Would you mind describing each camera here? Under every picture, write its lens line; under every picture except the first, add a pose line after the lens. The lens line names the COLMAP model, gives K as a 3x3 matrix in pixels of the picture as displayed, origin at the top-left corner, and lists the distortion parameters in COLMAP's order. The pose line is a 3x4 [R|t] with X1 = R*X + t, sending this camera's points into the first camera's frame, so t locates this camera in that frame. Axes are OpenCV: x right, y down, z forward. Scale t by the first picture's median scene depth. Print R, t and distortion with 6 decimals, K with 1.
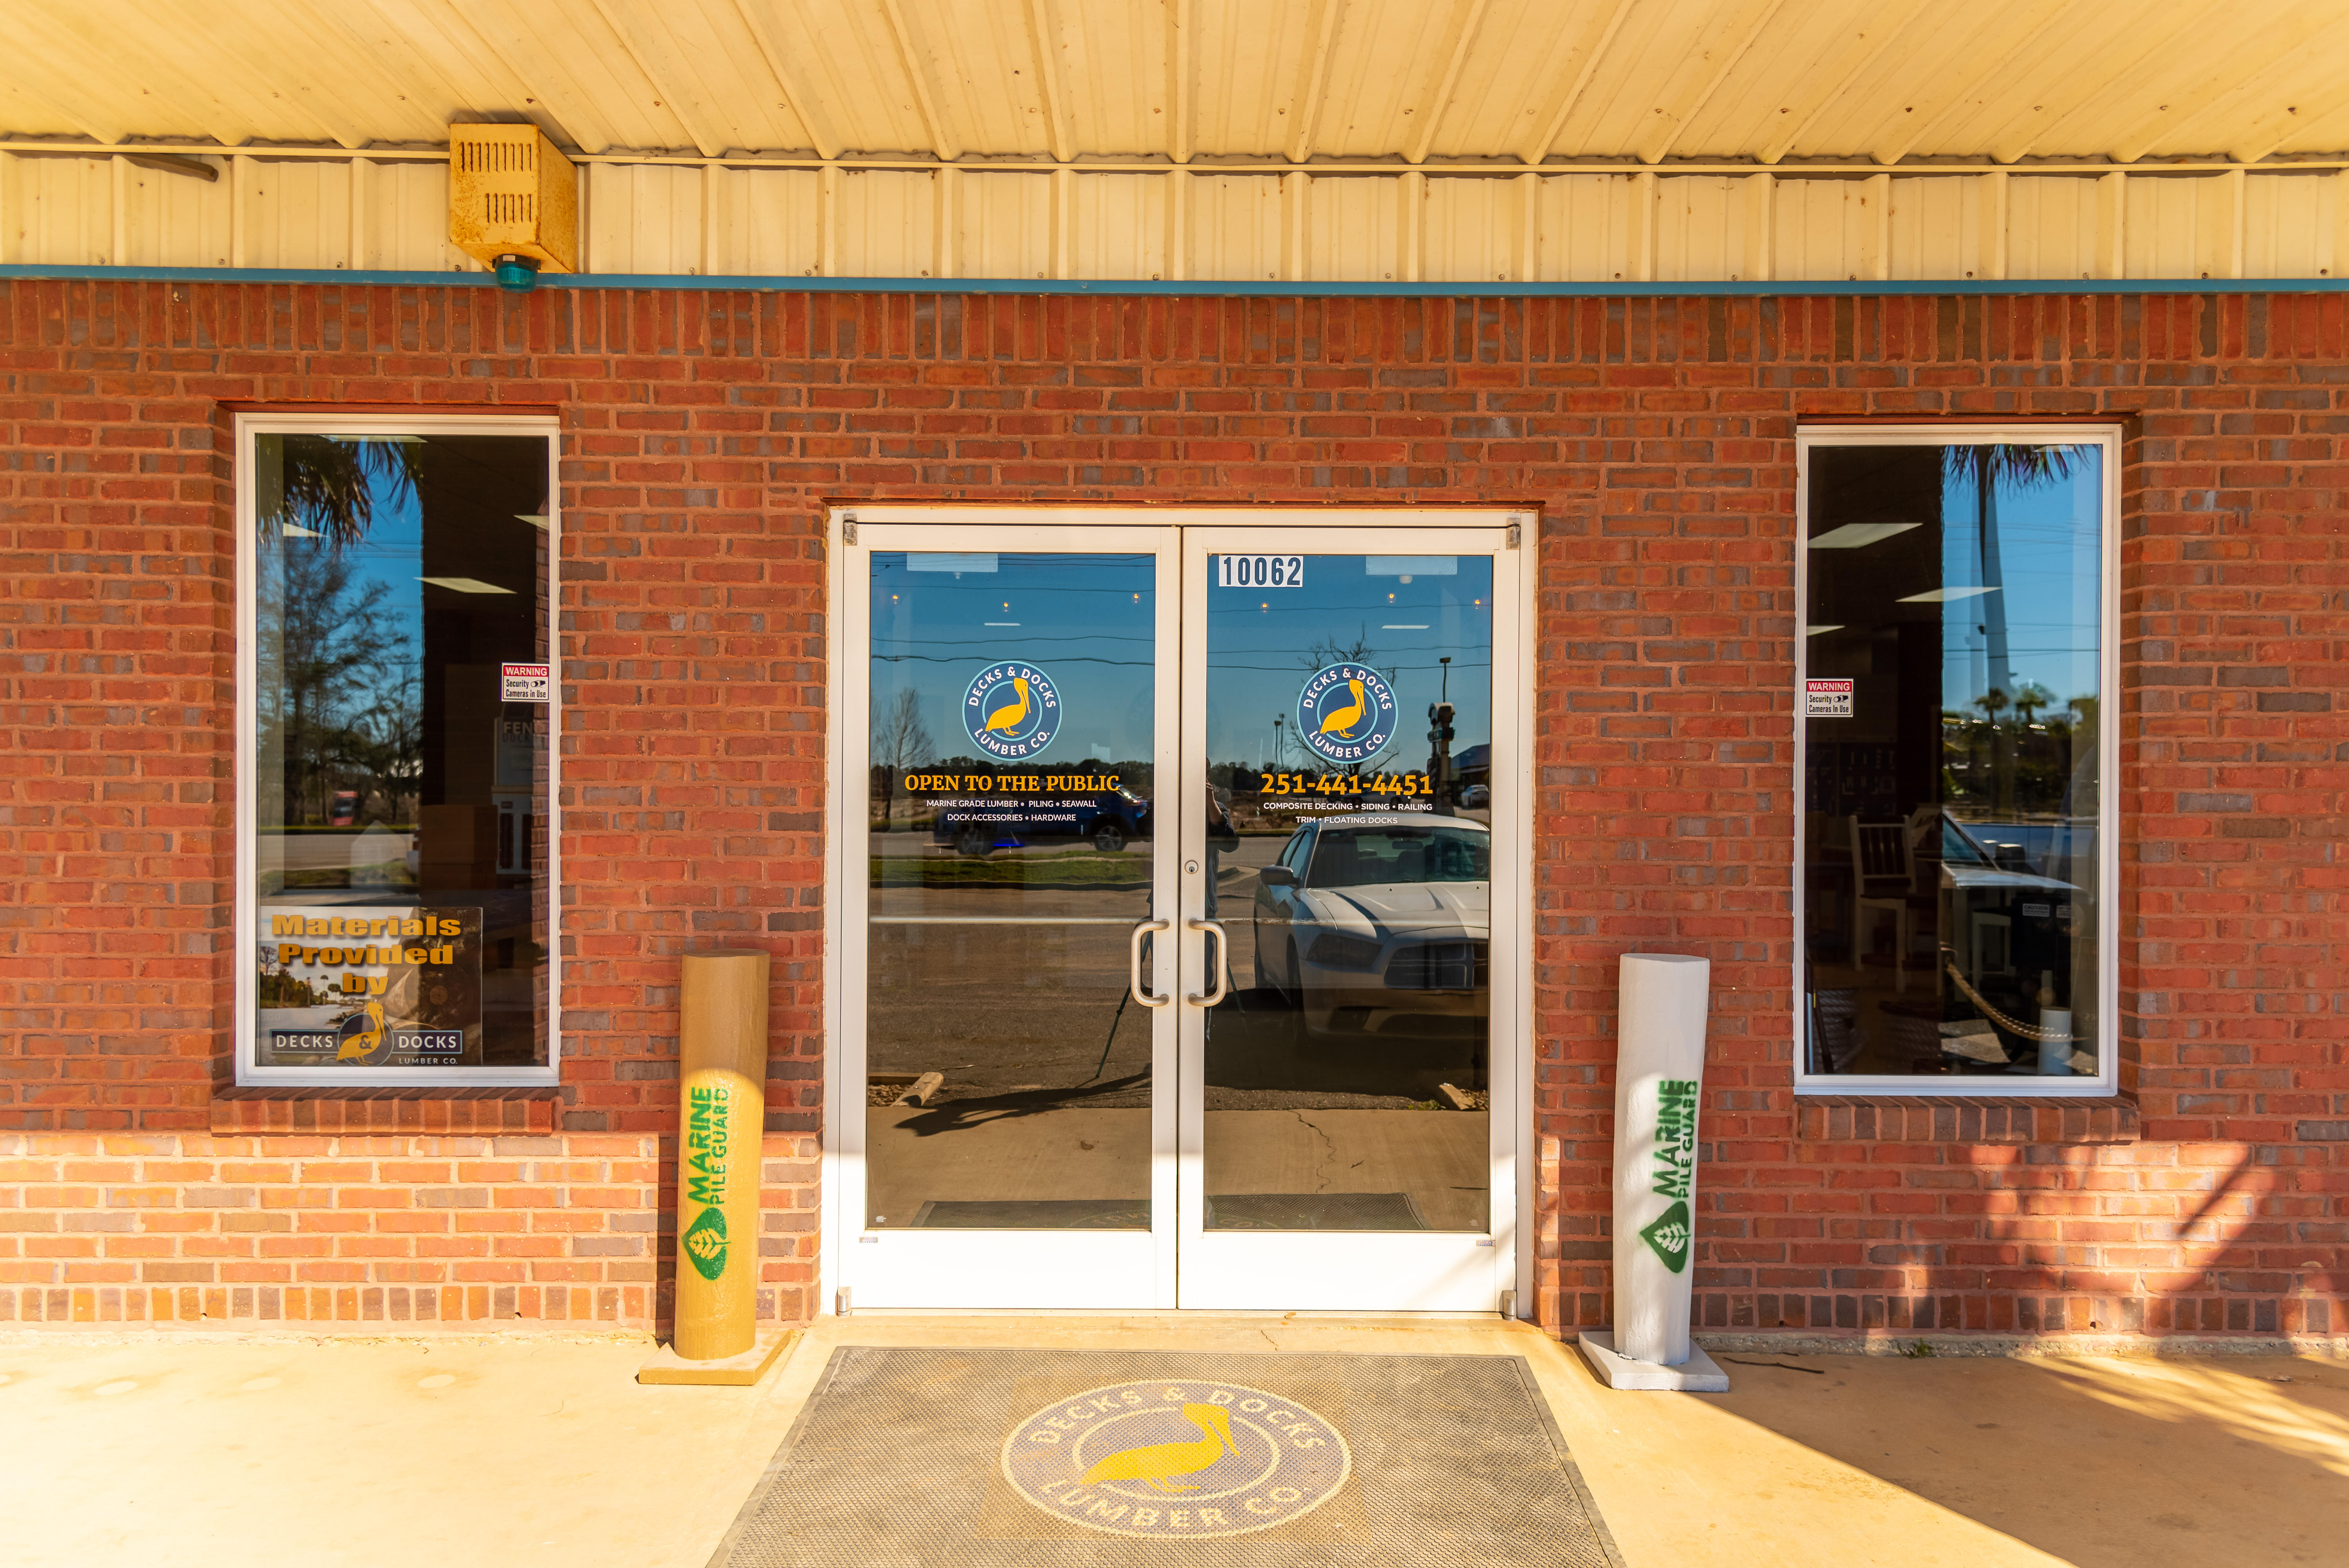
lens RADIAL K [[1567.1, 0, 1169.8], [0, 1567.1, 811.8], [0, 0, 1]] dist [0.032345, -0.032573]
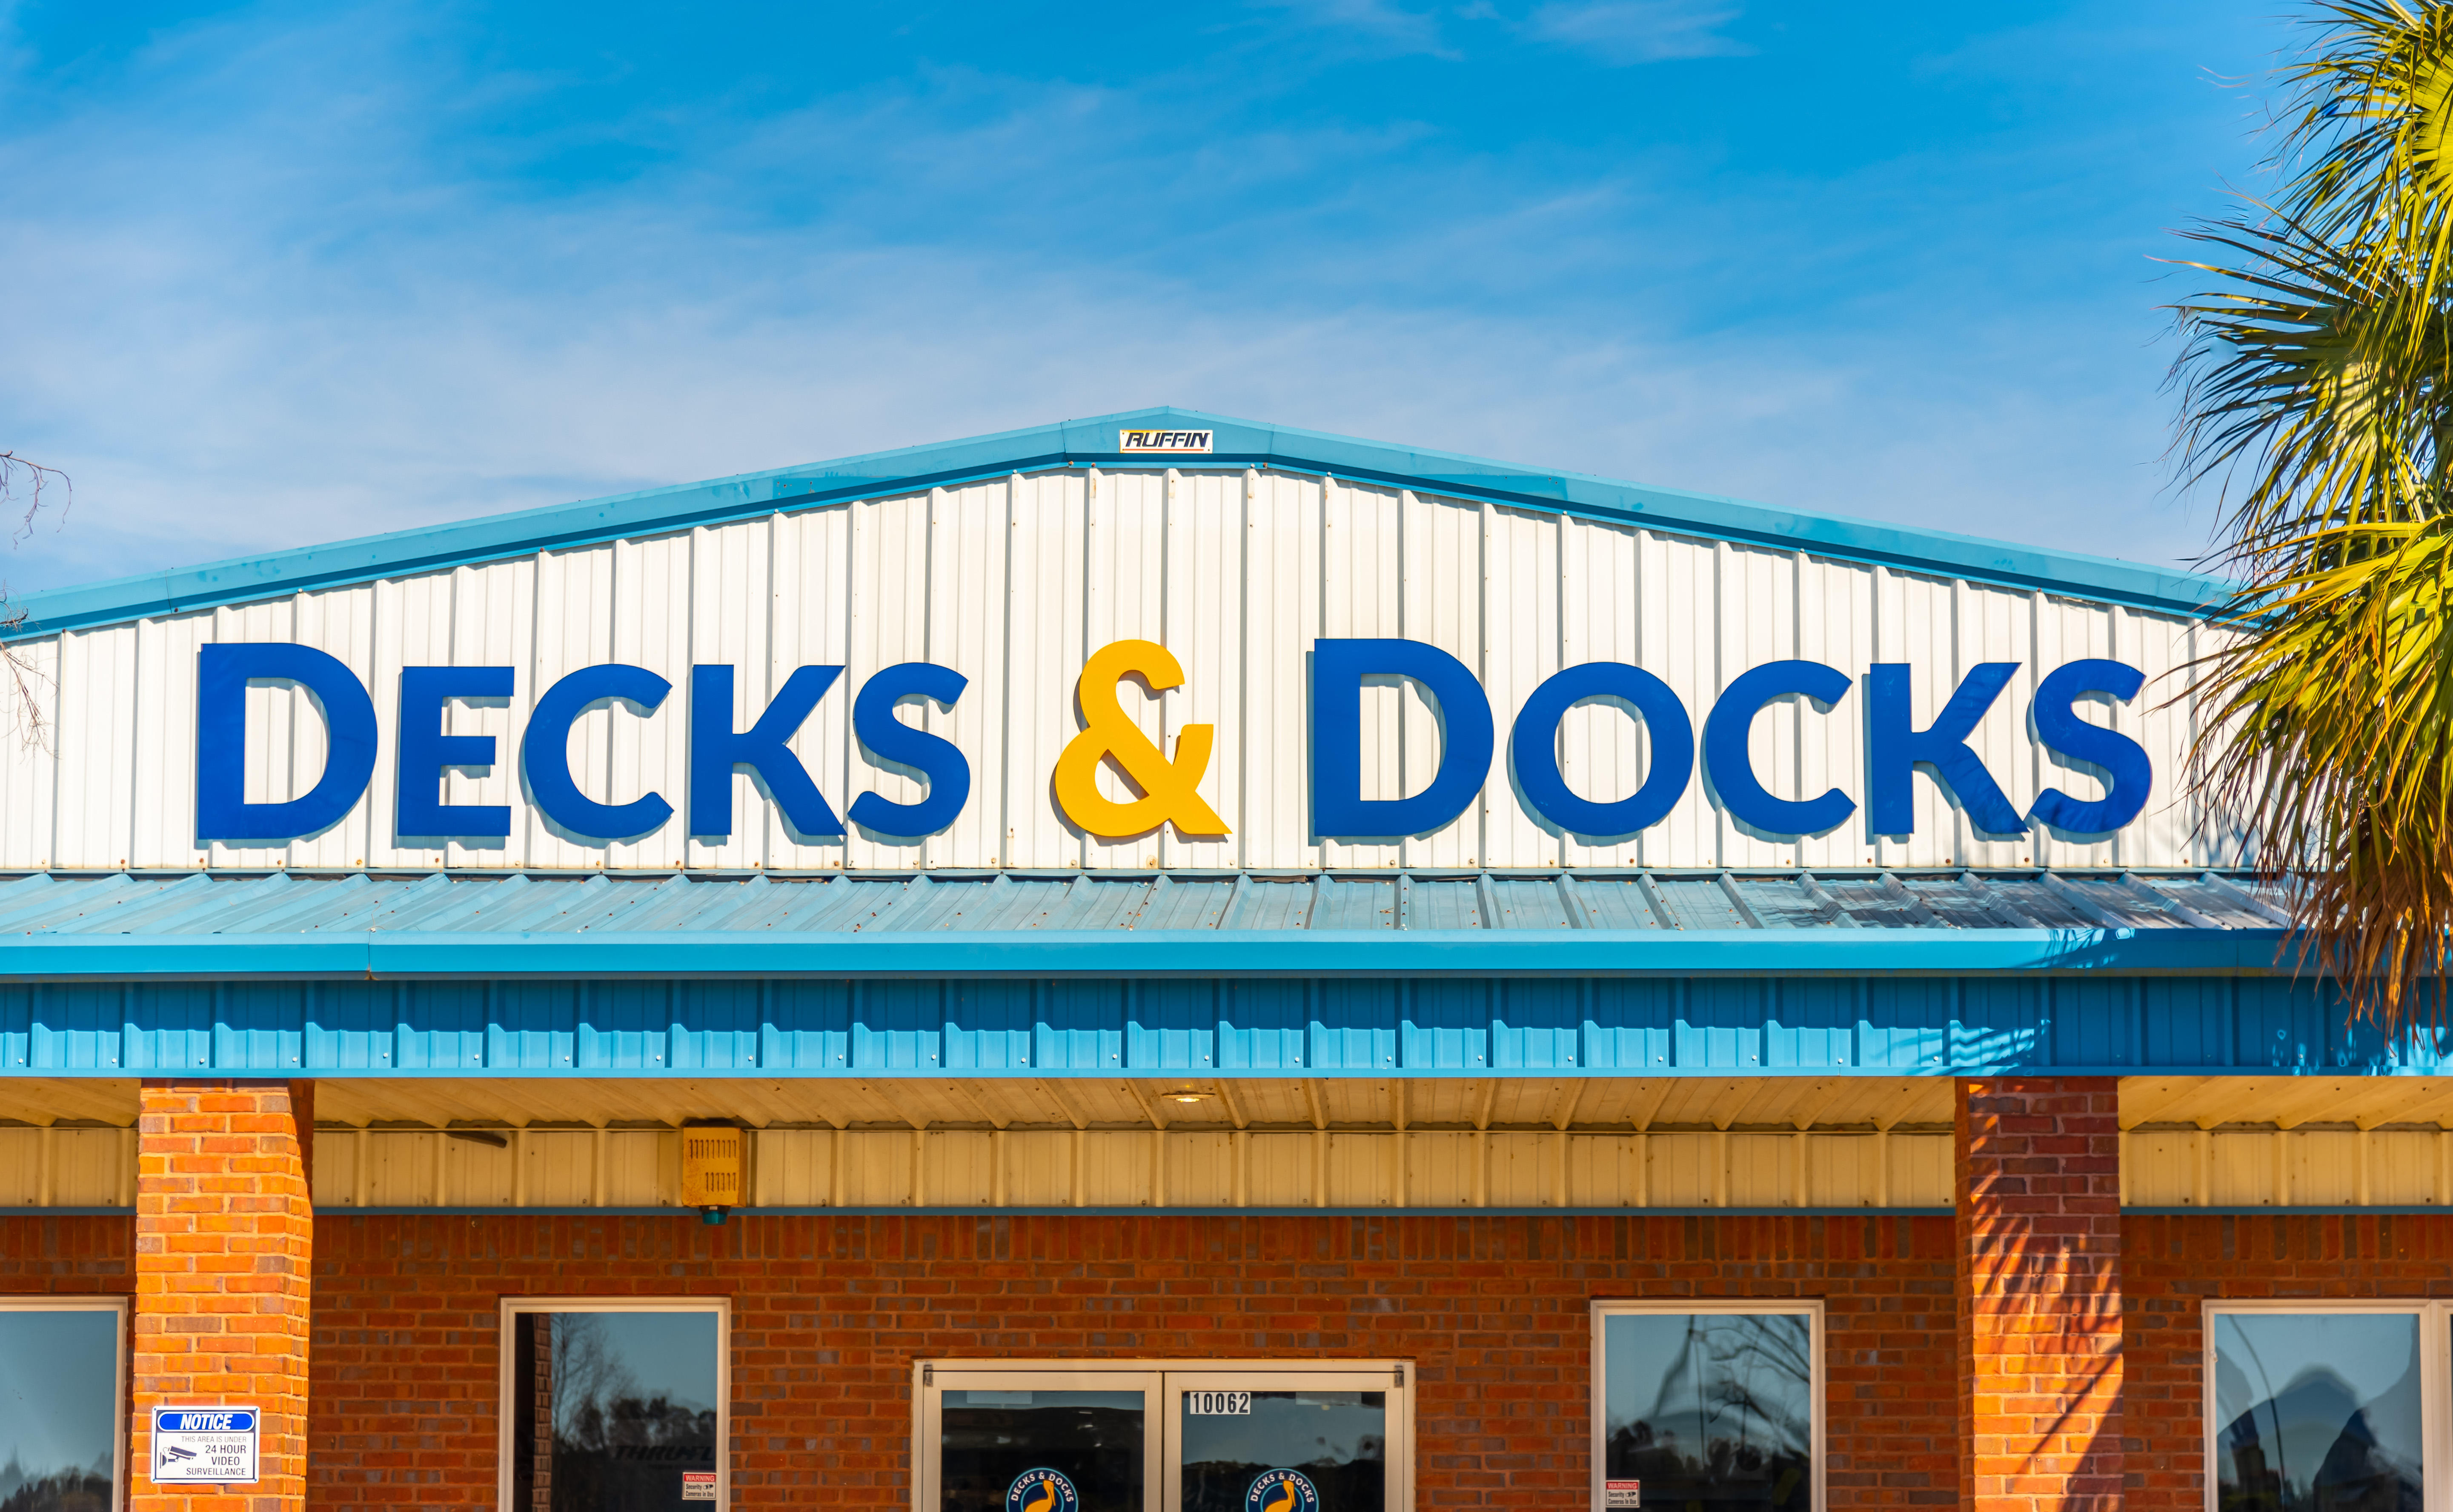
lens RADIAL K [[6302.4, 0, 1226.9], [0, 6302.4, 873.1], [0, 0, 1]] dist [0.083374, -0.685244]
pose [[0.999734, -0.005503, -0.022380, 0.198378], [0.002757, 0.992655, -0.120950, 0.059738], [0.022881, 0.120856, 0.992406, -4.768572]]
